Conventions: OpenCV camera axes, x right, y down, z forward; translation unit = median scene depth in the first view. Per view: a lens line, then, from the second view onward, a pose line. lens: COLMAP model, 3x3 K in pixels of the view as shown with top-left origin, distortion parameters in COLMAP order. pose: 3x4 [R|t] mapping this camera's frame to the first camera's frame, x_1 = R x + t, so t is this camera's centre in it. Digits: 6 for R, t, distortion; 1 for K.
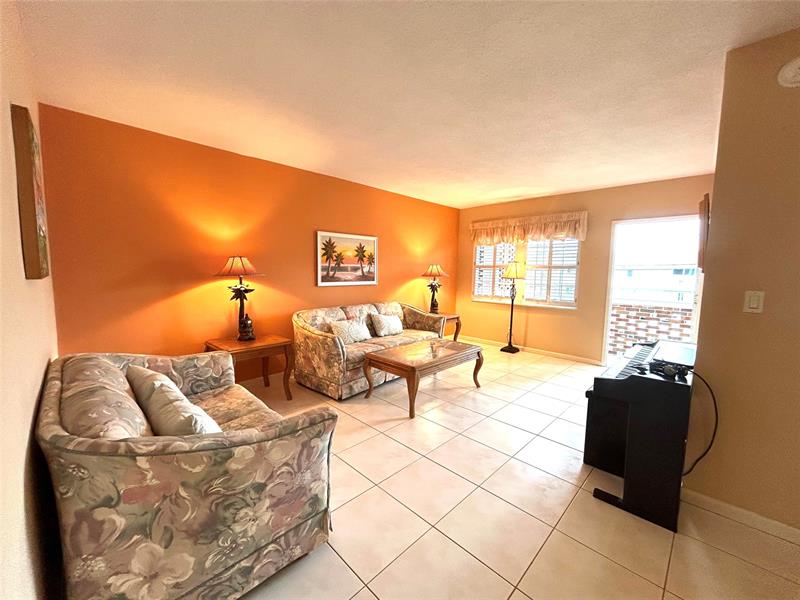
lens RADIAL K [[321.7, 0, 398.5], [0, 321.7, 301.7], [0, 0, 1]] dist [-0.000612, -0.001284]
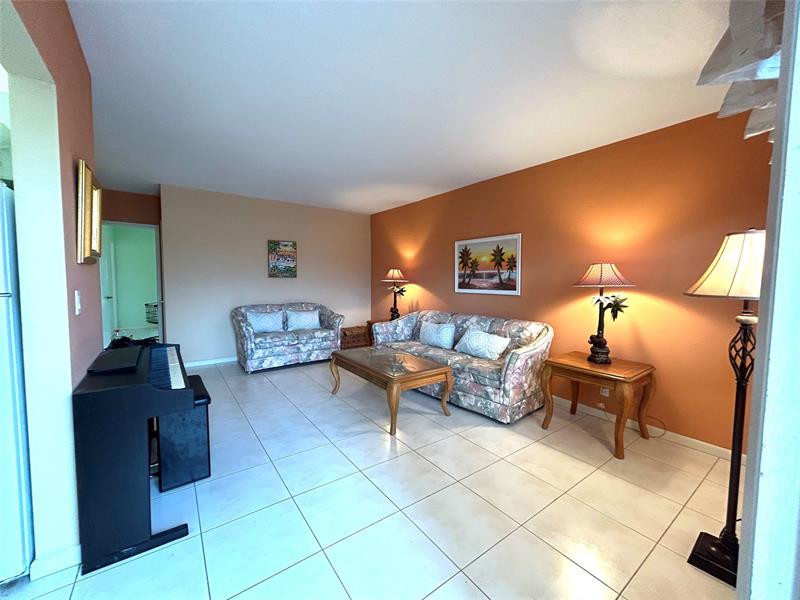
lens RADIAL K [[321.7, 0, 397.5], [0, 321.7, 297.7], [0, 0, 1]] dist [-0.000612, -0.001284]
pose [[-0.157605, 0.052694, -0.986095, 0.842821], [-0.095667, 0.993064, 0.068357, -0.083710], [0.982857, 0.105110, -0.151471, 0.964488]]
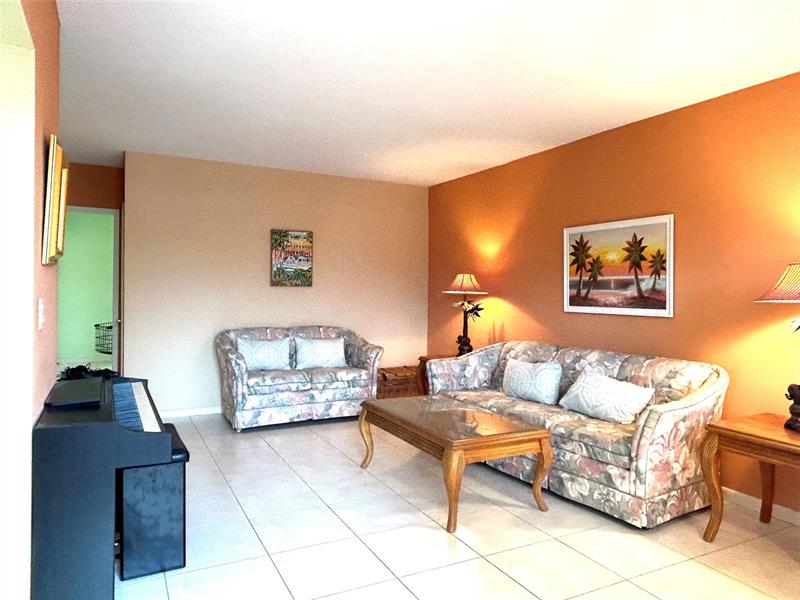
lens RADIAL K [[554.1, 0, 395.1], [0, 554.1, 296.1], [0, 0, 1]] dist [0.011938, -0.021841]
pose [[-0.309216, 0.001390, -0.950991, 0.921320], [-0.099001, 0.994518, 0.033644, -0.081969], [0.945825, 0.104552, -0.307383, 1.006750]]
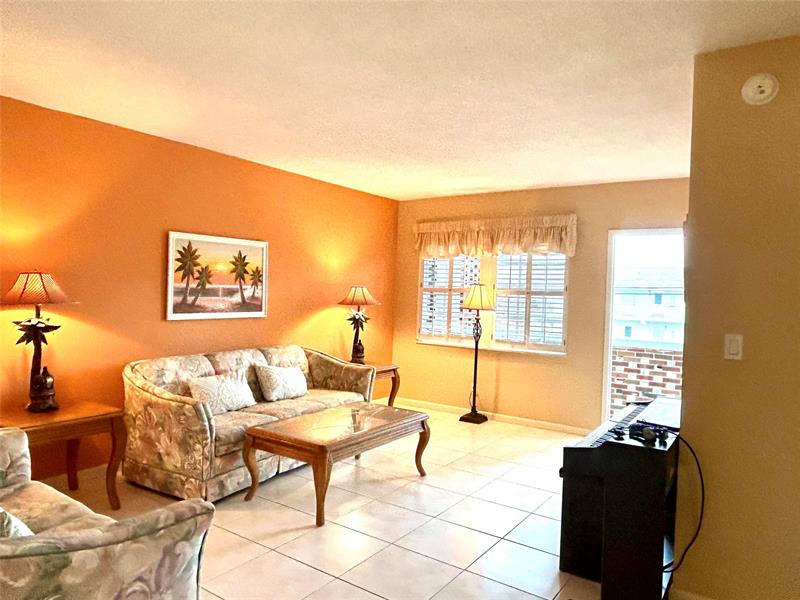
lens RADIAL K [[554.1, 0, 402.3], [0, 554.1, 300.5], [0, 0, 1]] dist [0.011938, -0.021841]
pose [[0.983298, 0.012135, 0.181598, -0.003266], [0.001630, 0.997148, -0.075457, -0.004930], [-0.181996, 0.074493, 0.980474, -0.115407]]
